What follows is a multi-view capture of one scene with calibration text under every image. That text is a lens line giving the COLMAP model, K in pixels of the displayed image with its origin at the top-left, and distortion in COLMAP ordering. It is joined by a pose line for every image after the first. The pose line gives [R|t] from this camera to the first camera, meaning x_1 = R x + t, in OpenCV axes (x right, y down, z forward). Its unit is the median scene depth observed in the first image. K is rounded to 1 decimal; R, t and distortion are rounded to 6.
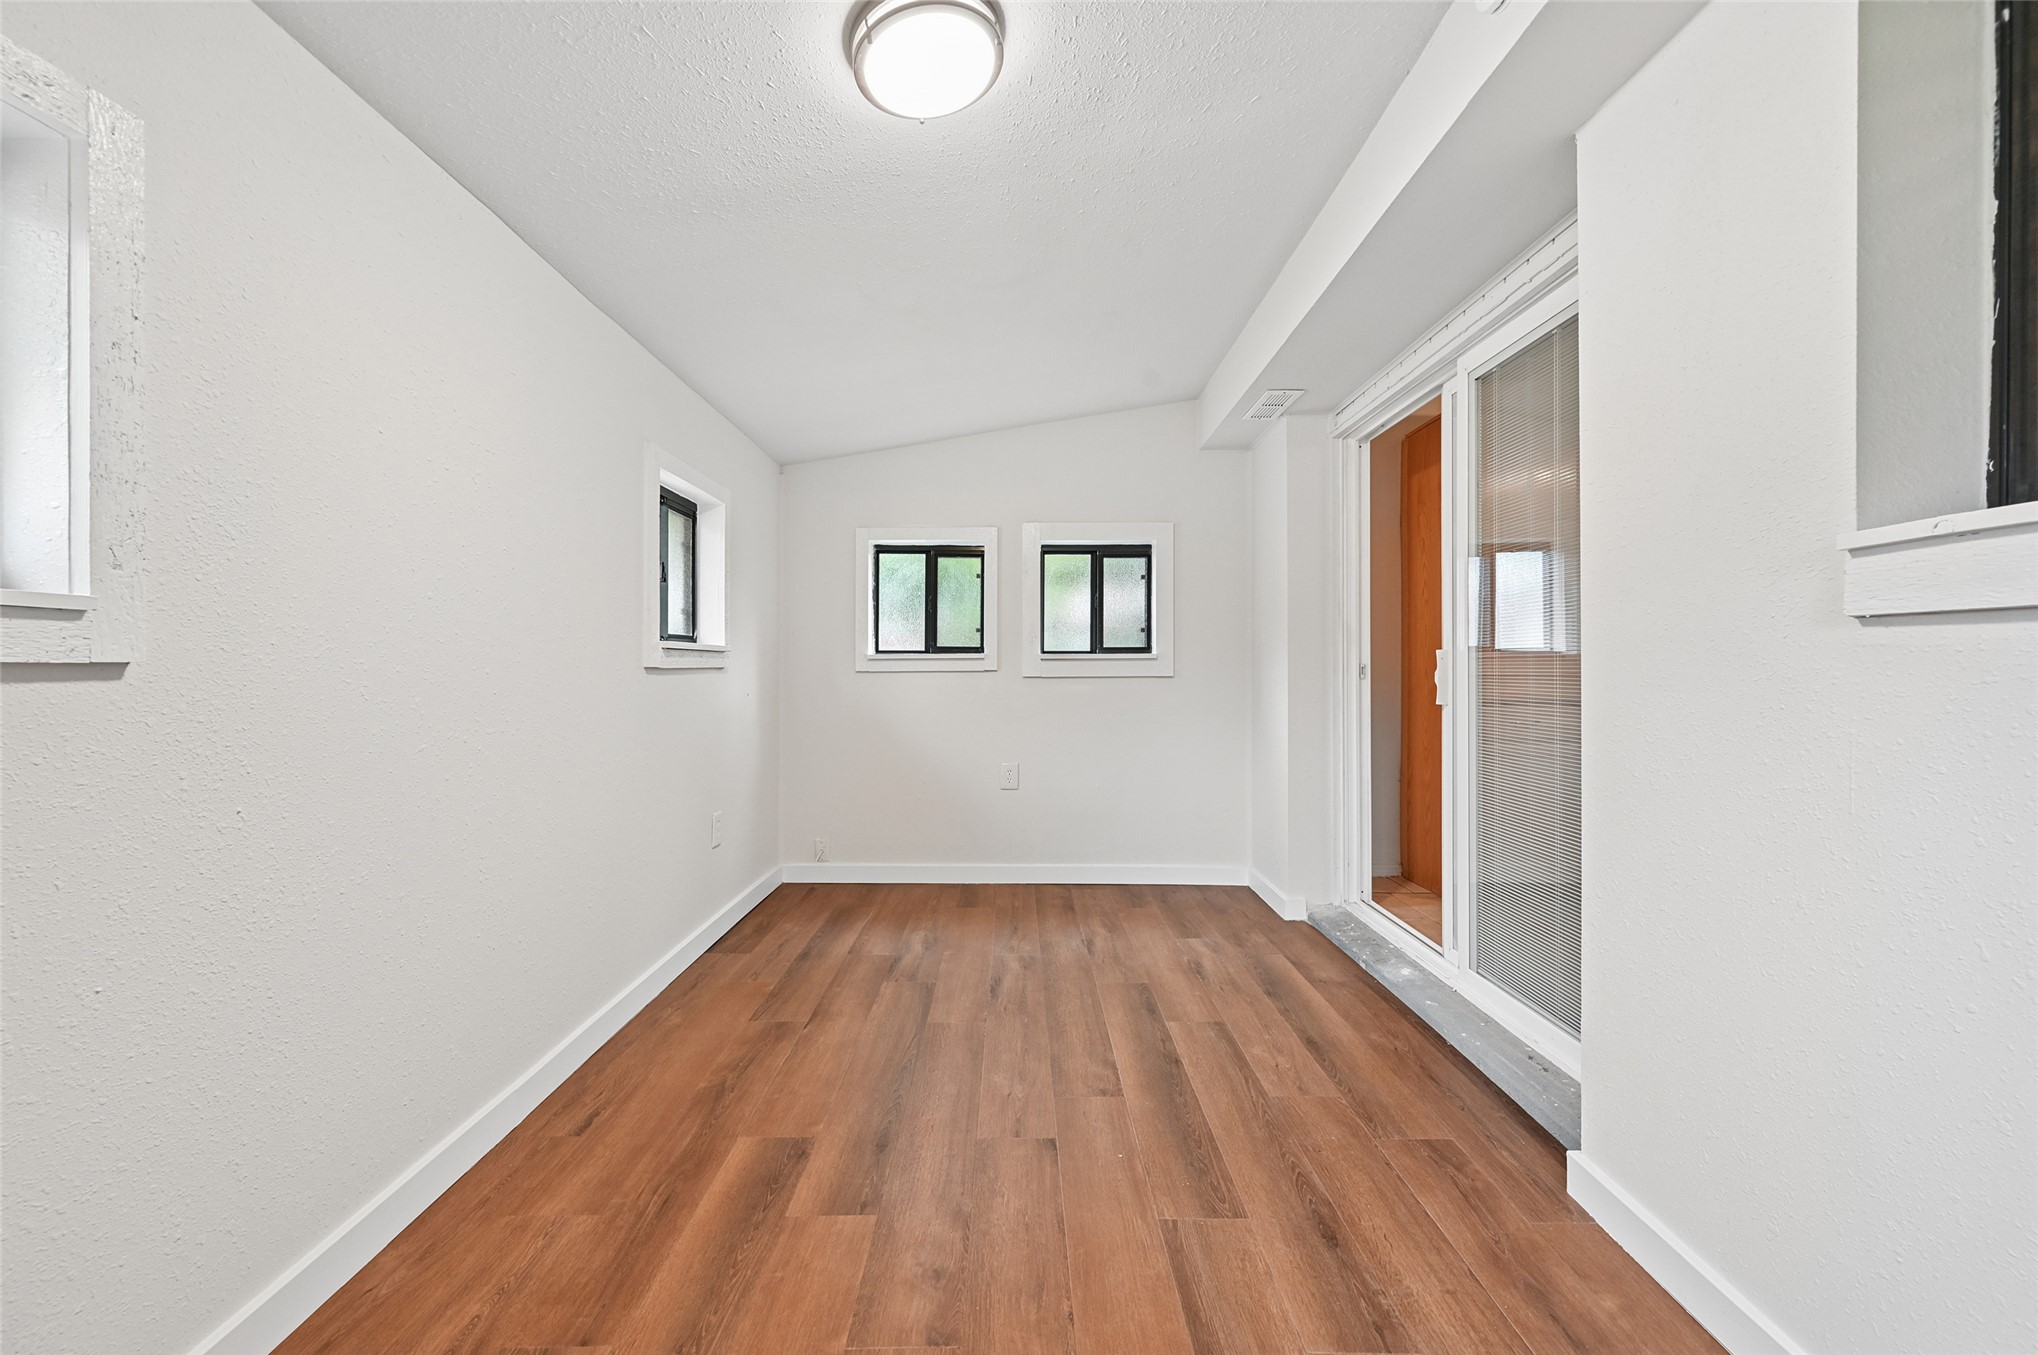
lens RADIAL K [[809.5, 0, 1017.2], [0, 809.5, 670.8], [0, 0, 1]] dist [0.001299, 0.000171]
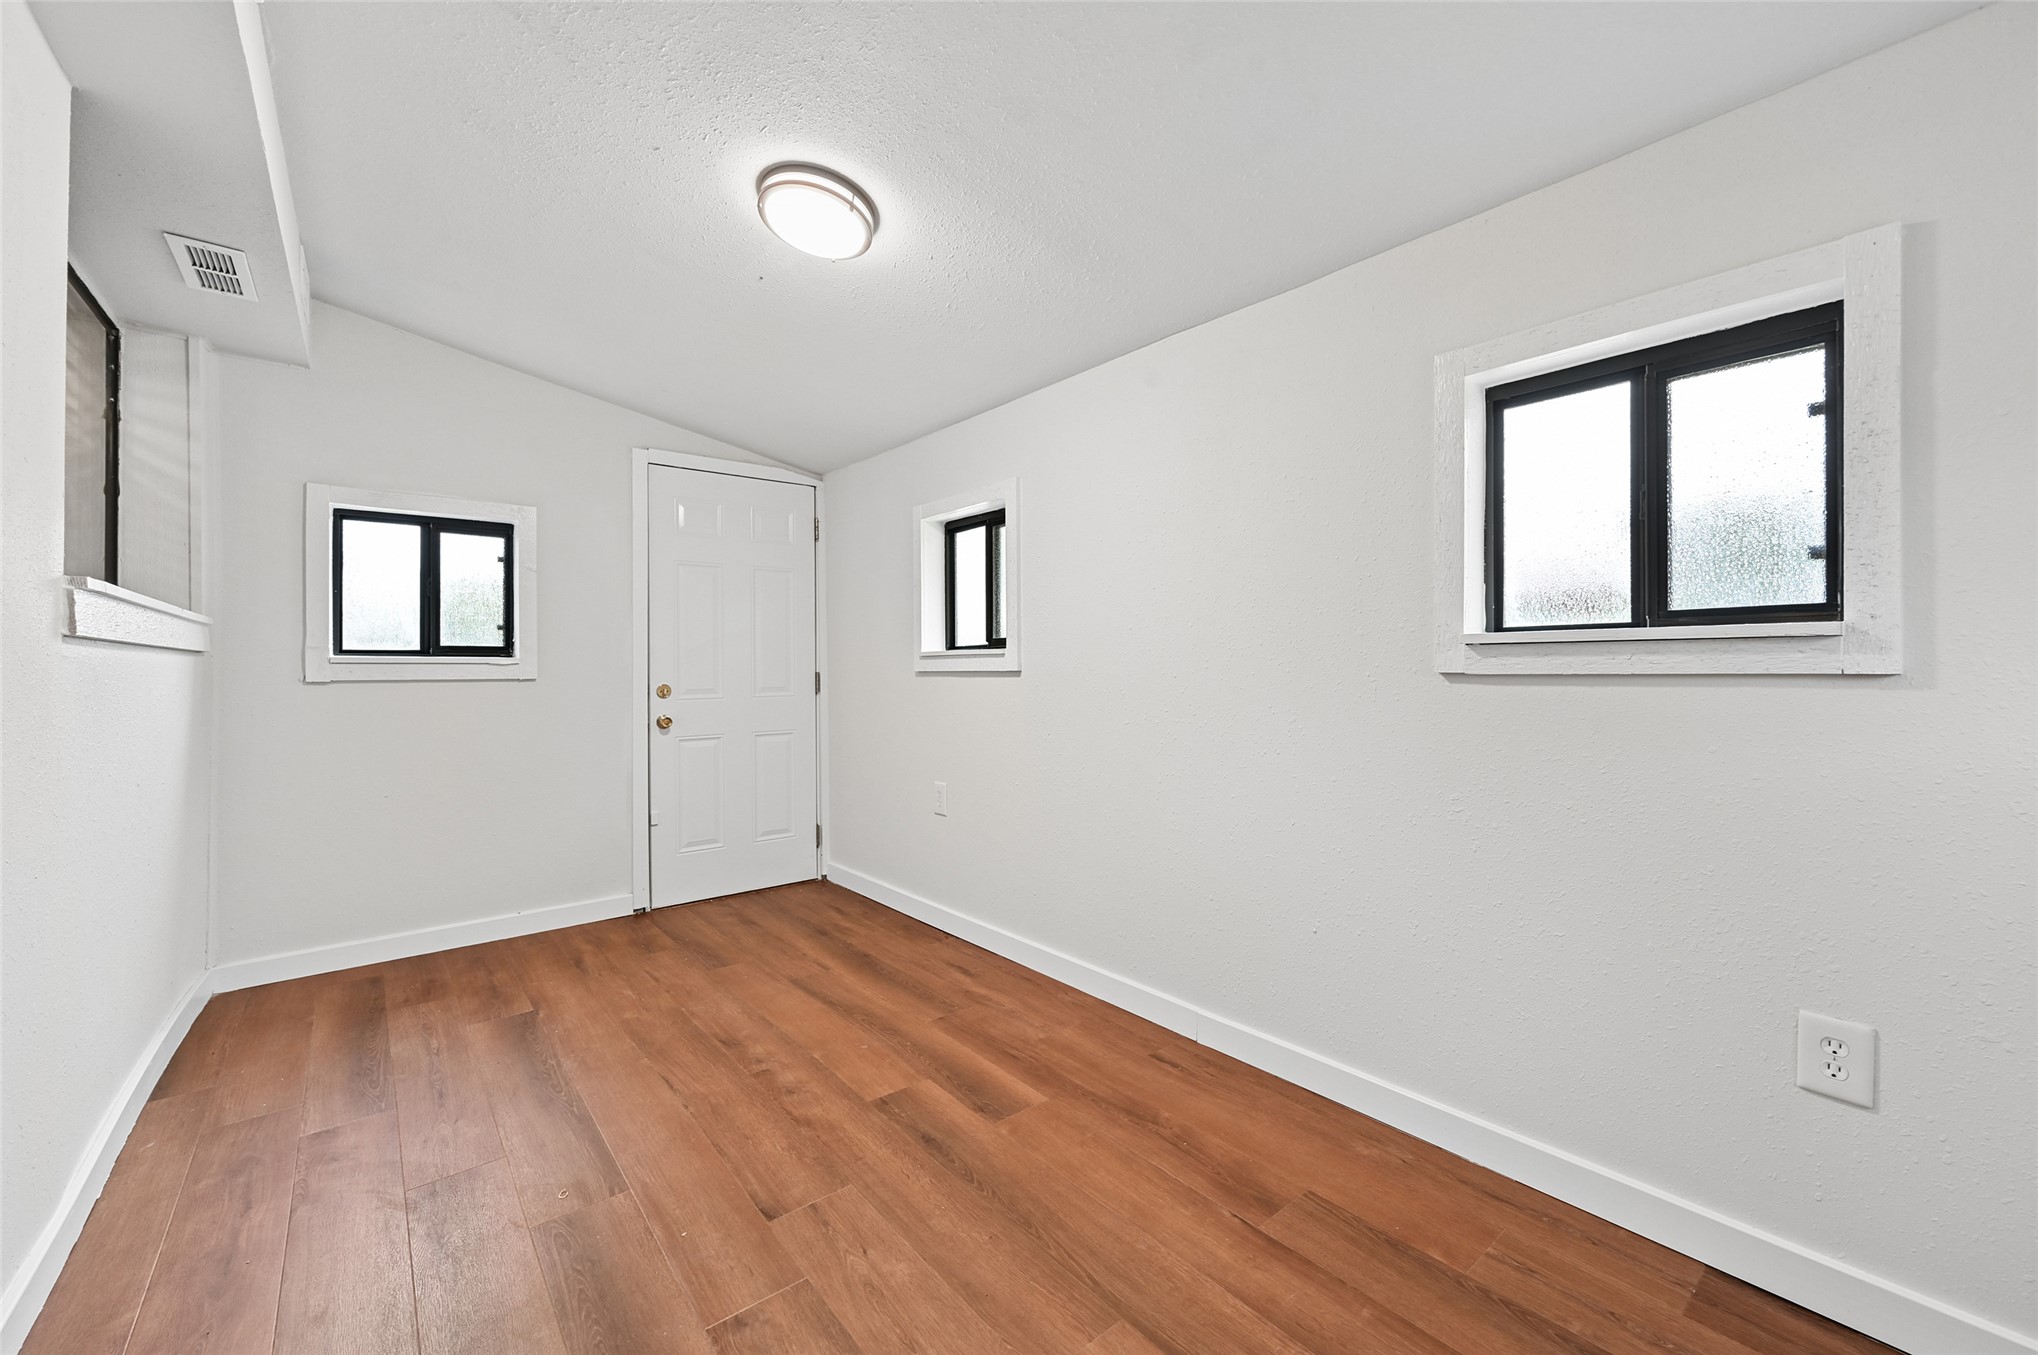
lens RADIAL K [[809.5, 0, 1016.3], [0, 809.5, 673.7], [0, 0, 1]] dist [0.001299, 0.000171]
pose [[-0.778647, 0.002002, -0.627459, 0.365778], [-0.000608, 0.999992, 0.003945, -0.004680], [0.627462, 0.003453, -0.778640, 1.764543]]
